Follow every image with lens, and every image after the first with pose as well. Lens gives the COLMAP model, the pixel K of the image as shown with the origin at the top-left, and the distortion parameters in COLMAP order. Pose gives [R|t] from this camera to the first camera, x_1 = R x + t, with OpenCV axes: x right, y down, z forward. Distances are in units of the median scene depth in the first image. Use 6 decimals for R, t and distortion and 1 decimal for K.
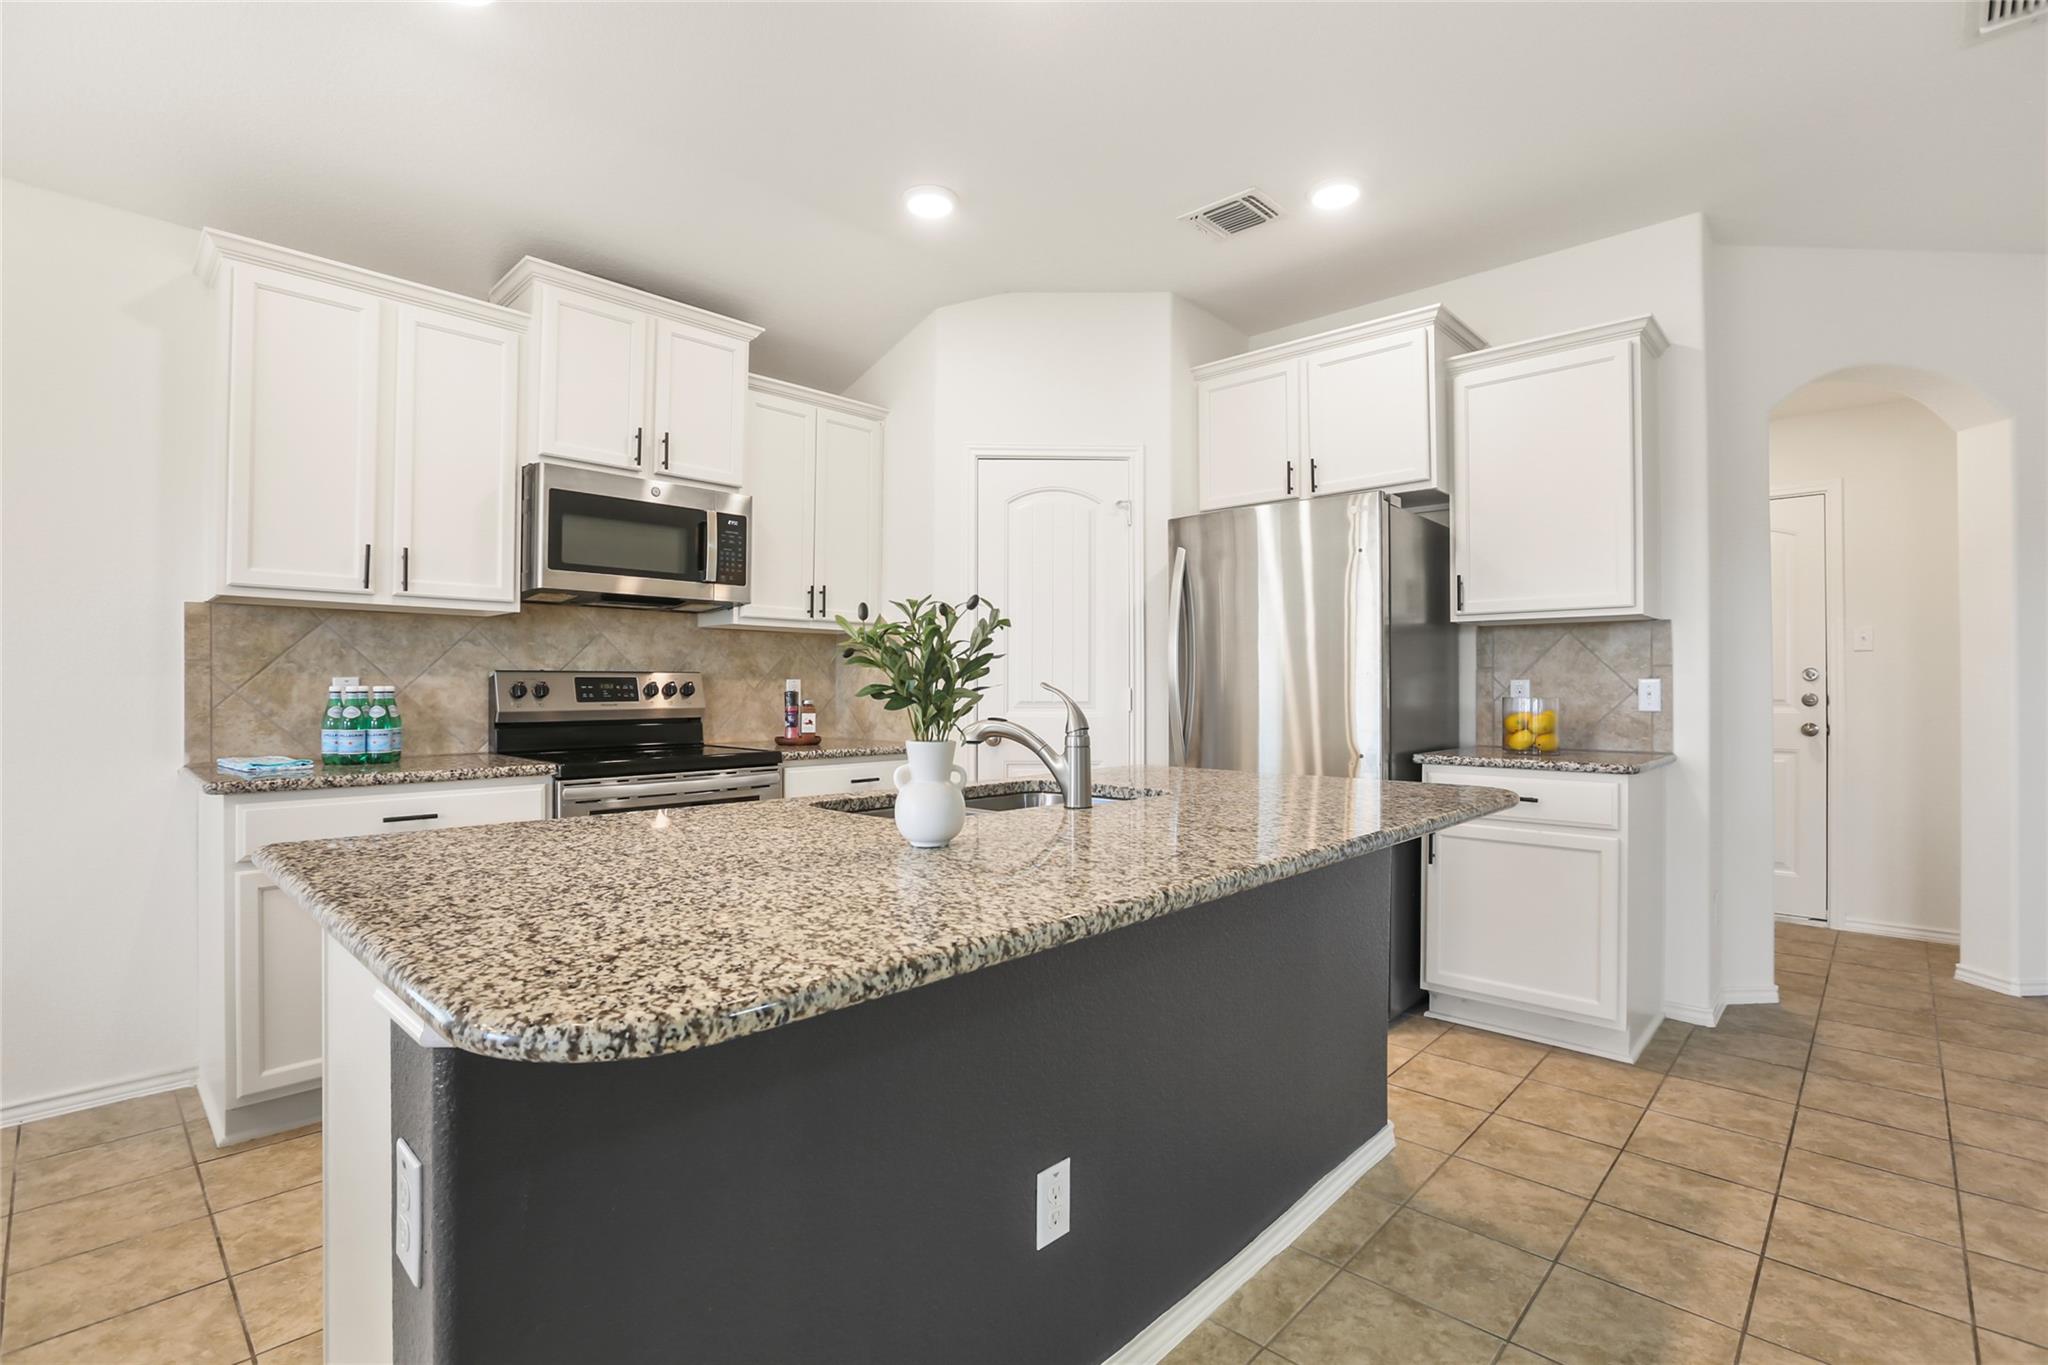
lens RADIAL K [[943.3, 0, 1024.0], [0, 943.3, 682.5], [0, 0, 1]] dist [-0.051343, 0.016662]
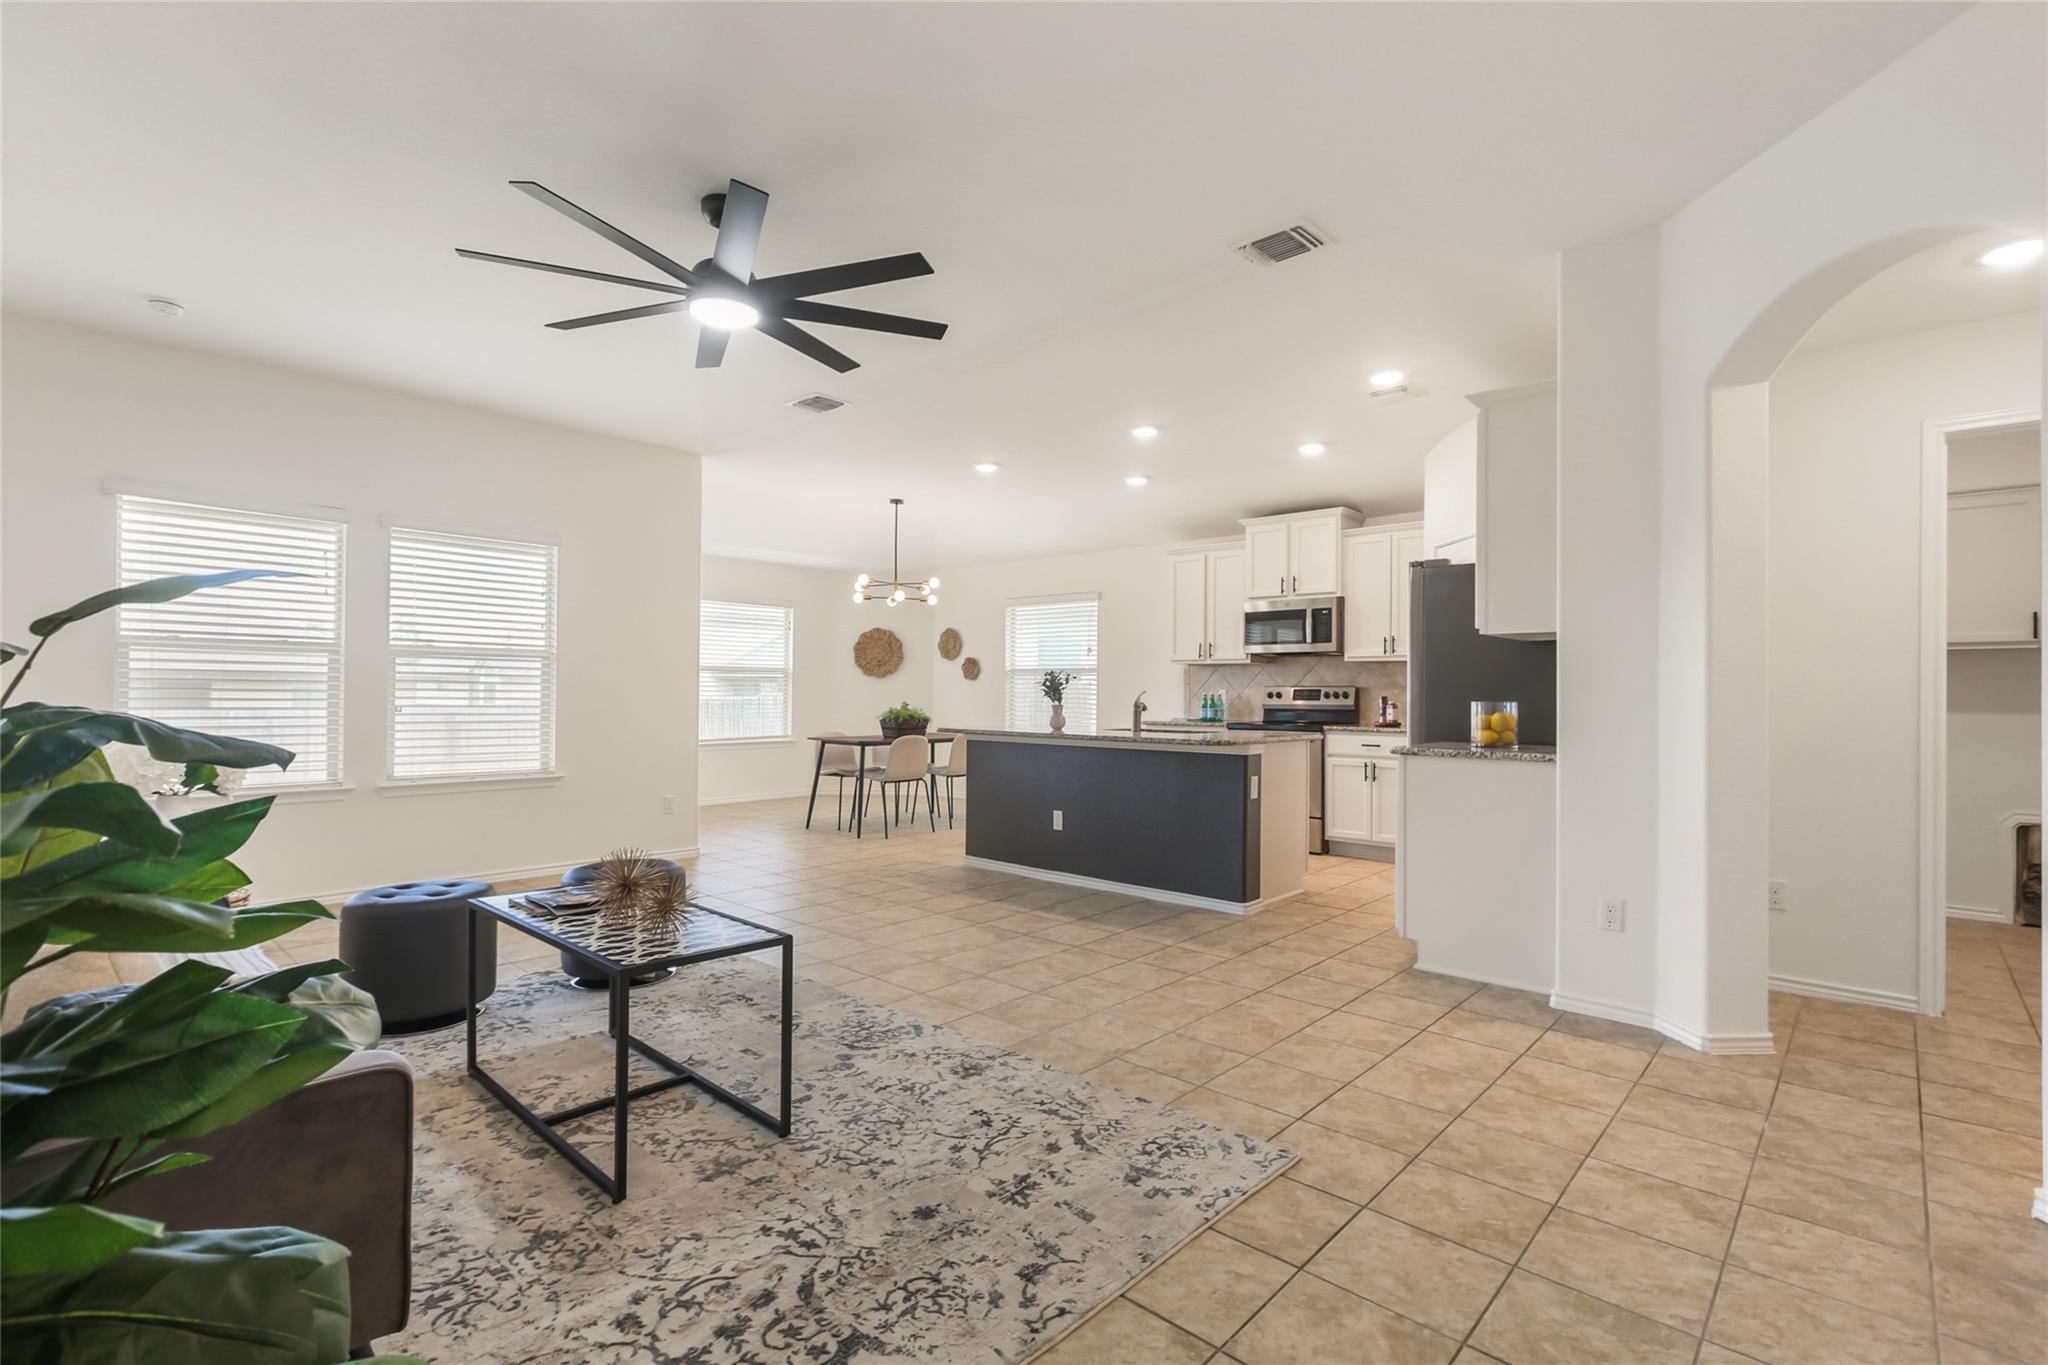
lens RADIAL K [[935.8, 0, 1022.6], [0, 935.8, 686.1], [0, 0, 1]] dist [-0.000040, -0.000513]
pose [[0.012641, -0.007900, -0.999889, 1.951554], [-0.000284, 0.999969, -0.007904, 0.005428], [0.999920, 0.000383, 0.012638, 0.378636]]
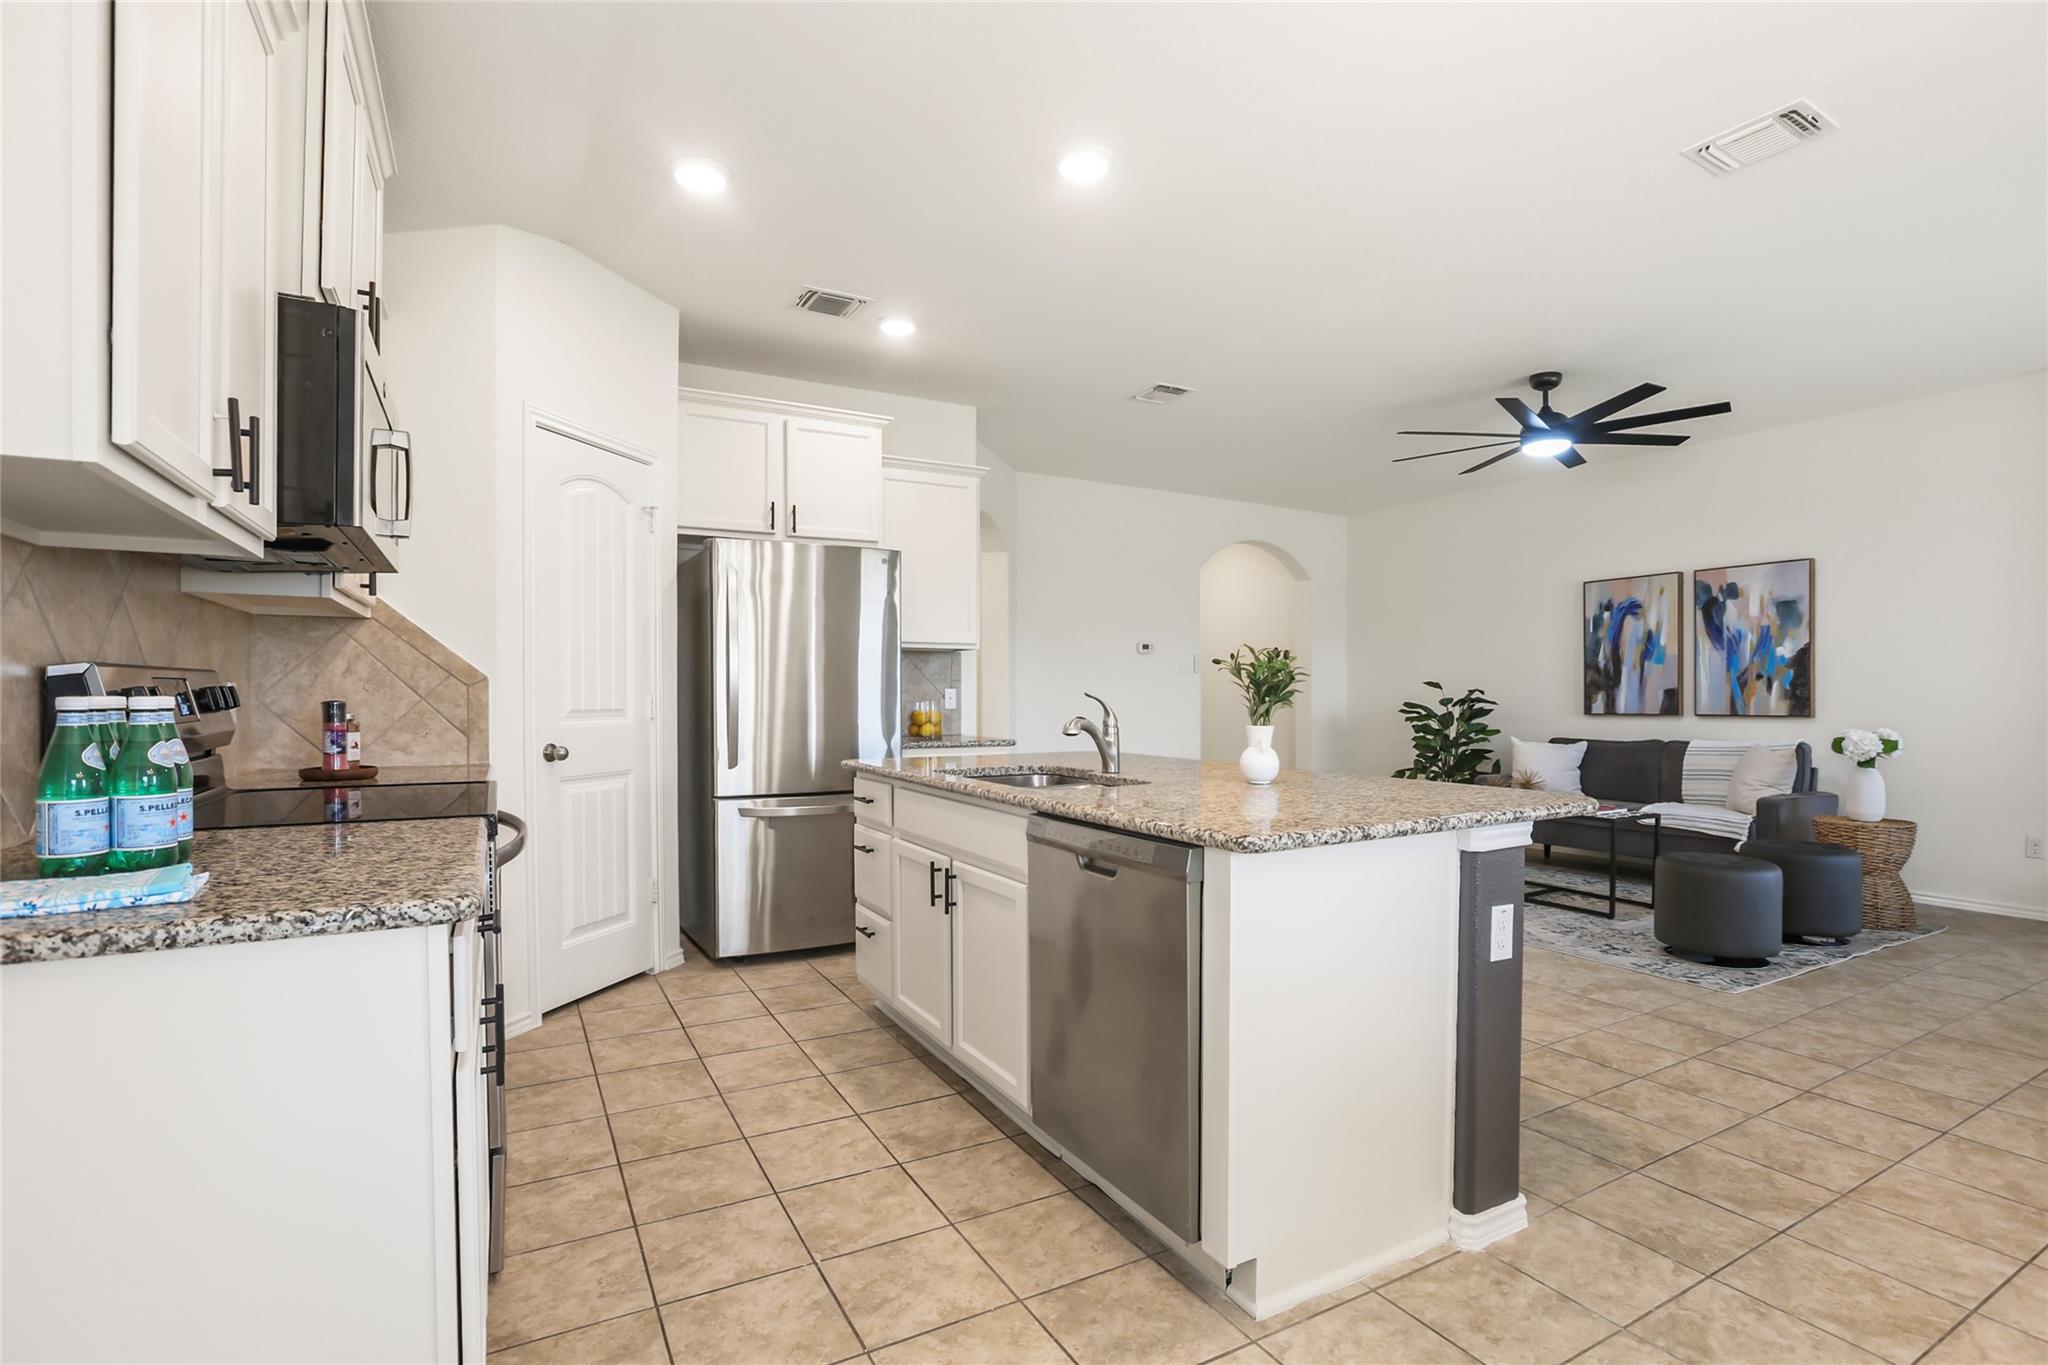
lens RADIAL K [[952.0, 0, 1022.4], [0, 952.0, 700.3], [0, 0, 1]] dist [-0.037556, 0.010740]
pose [[0.300431, -0.007805, 0.953772, -0.951501], [-0.006402, 0.999927, 0.010200, -0.001050], [-0.953782, -0.009170, 0.300359, 0.423492]]
